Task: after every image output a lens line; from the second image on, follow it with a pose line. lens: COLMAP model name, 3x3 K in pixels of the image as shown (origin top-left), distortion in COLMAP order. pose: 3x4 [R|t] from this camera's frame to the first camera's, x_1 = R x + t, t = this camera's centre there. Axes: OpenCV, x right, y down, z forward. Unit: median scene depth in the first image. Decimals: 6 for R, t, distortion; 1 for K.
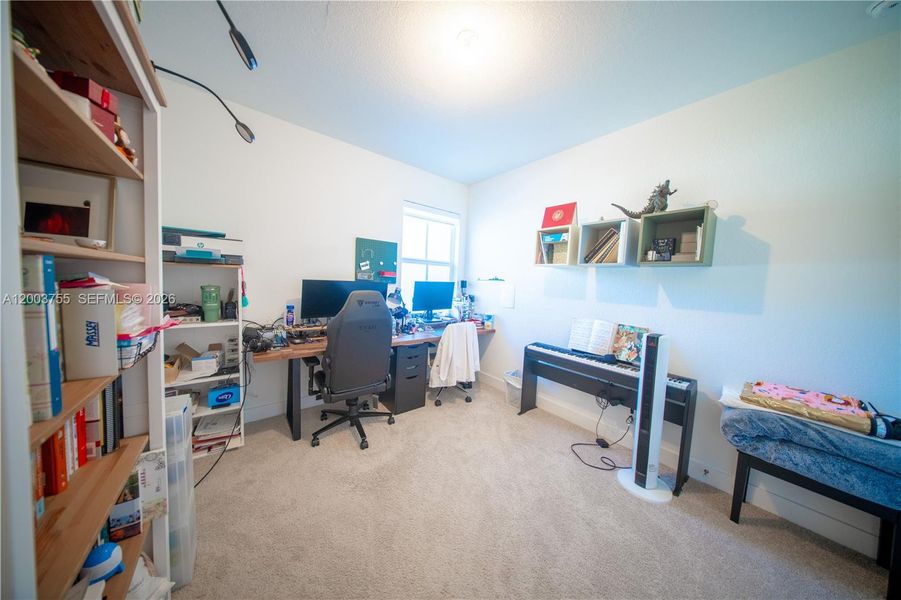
lens RADIAL K [[270.8, 0, 445.8], [0, 270.8, 297.3], [0, 0, 1]] dist [-0.000184, -0.000023]
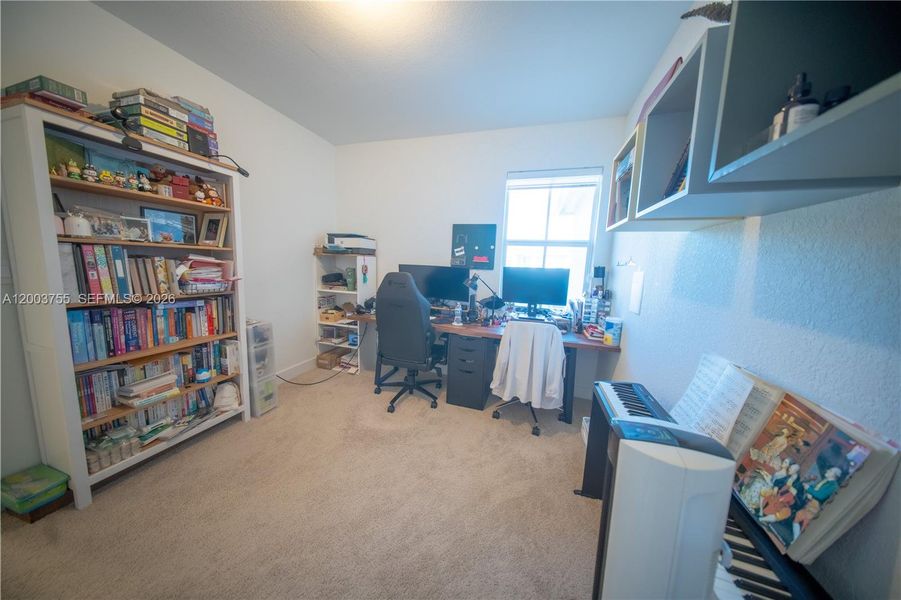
lens RADIAL K [[270.8, 0, 445.8], [0, 270.8, 297.3], [0, 0, 1]] dist [-0.000184, -0.000023]
pose [[0.550039, 0.083893, -0.830914, 0.602703], [-0.066884, 0.996171, 0.056303, 0.001208], [0.832456, 0.024606, 0.553544, 0.462199]]
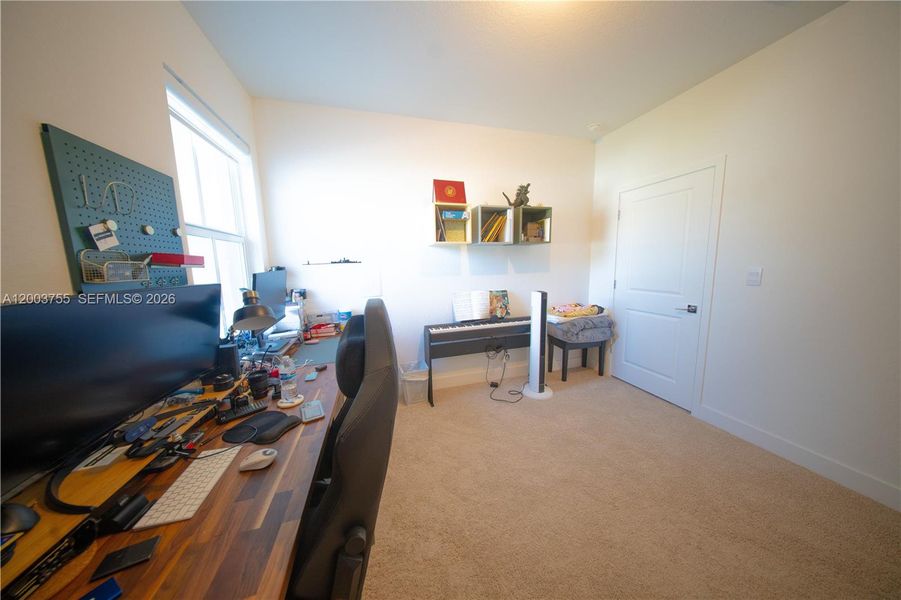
lens RADIAL K [[264.1, 0, 451.6], [0, 264.1, 297.5], [0, 0, 1]] dist [0.013432, -0.003945]
pose [[0.366613, -0.174943, 0.913778, -0.502321], [0.100208, 0.983874, 0.148158, -0.064002], [-0.924961, 0.037251, 0.378232, 0.622326]]
